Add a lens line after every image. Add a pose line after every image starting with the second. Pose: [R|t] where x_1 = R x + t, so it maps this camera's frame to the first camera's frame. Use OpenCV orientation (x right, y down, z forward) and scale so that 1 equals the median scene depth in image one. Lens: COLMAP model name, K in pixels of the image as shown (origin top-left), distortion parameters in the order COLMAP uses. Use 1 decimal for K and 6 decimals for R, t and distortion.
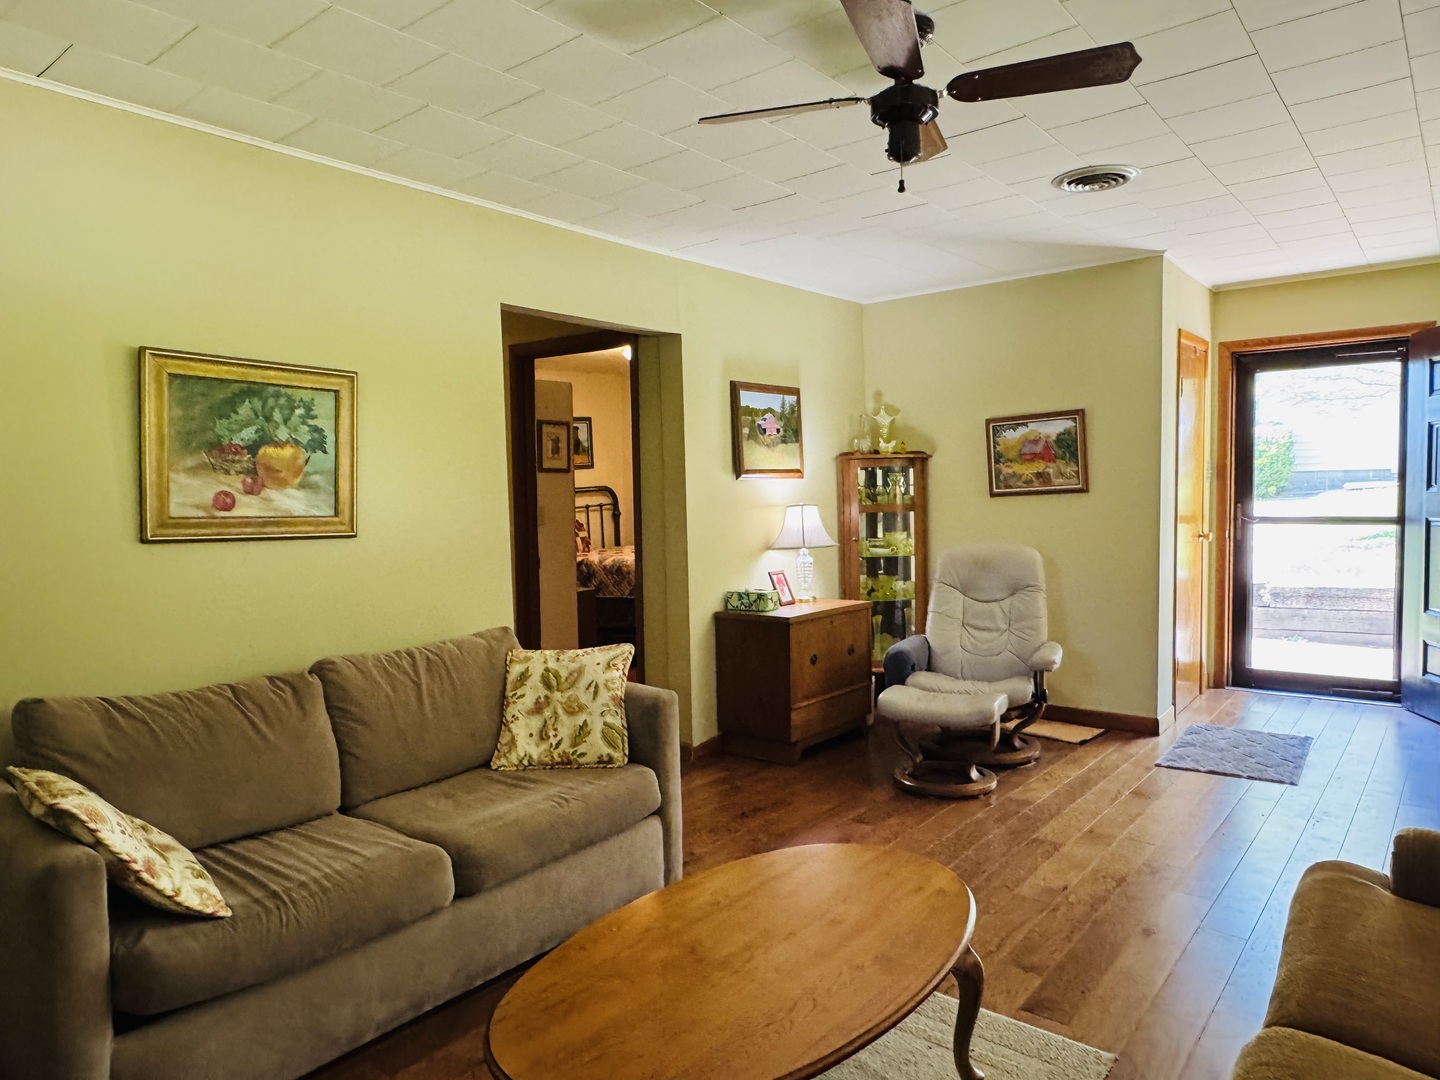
lens RADIAL K [[957.2, 0, 710.9], [0, 957.2, 549.4], [0, 0, 1]] dist [0.010699, 0.000255]
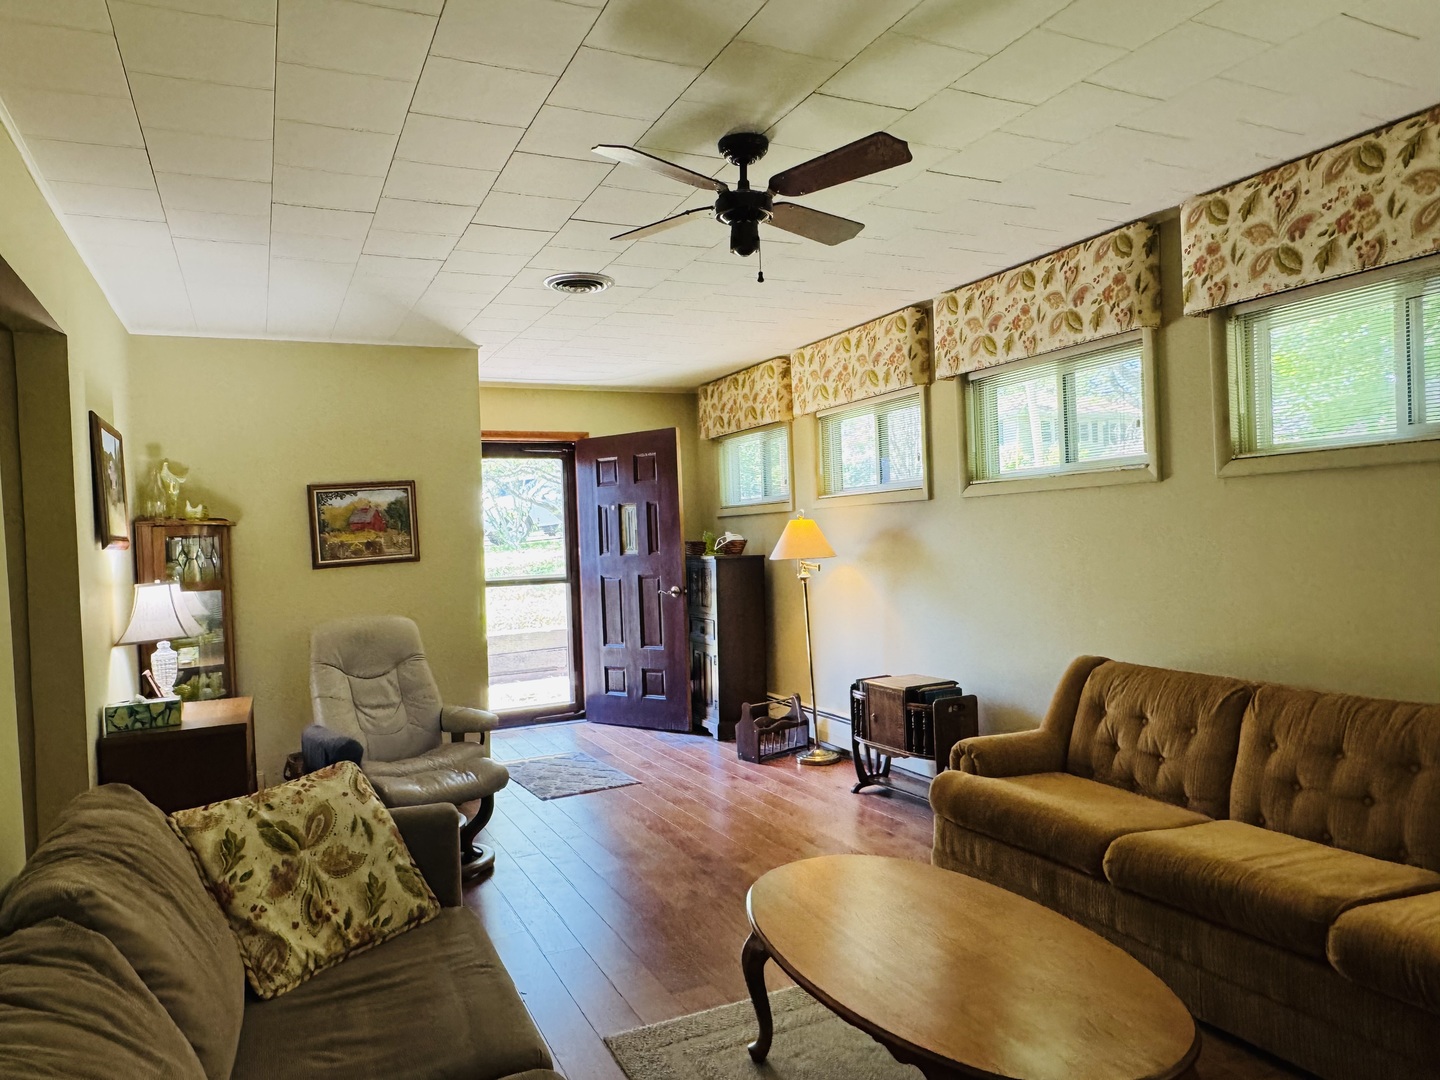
lens RADIAL K [[957.2, 0, 709.1], [0, 957.2, 543.4], [0, 0, 1]] dist [0.010699, 0.000255]
pose [[0.441148, 0.000623, 0.897434, -0.629028], [0.085065, 0.995468, -0.042506, -0.012327], [-0.893394, 0.095091, 0.439095, 0.422900]]
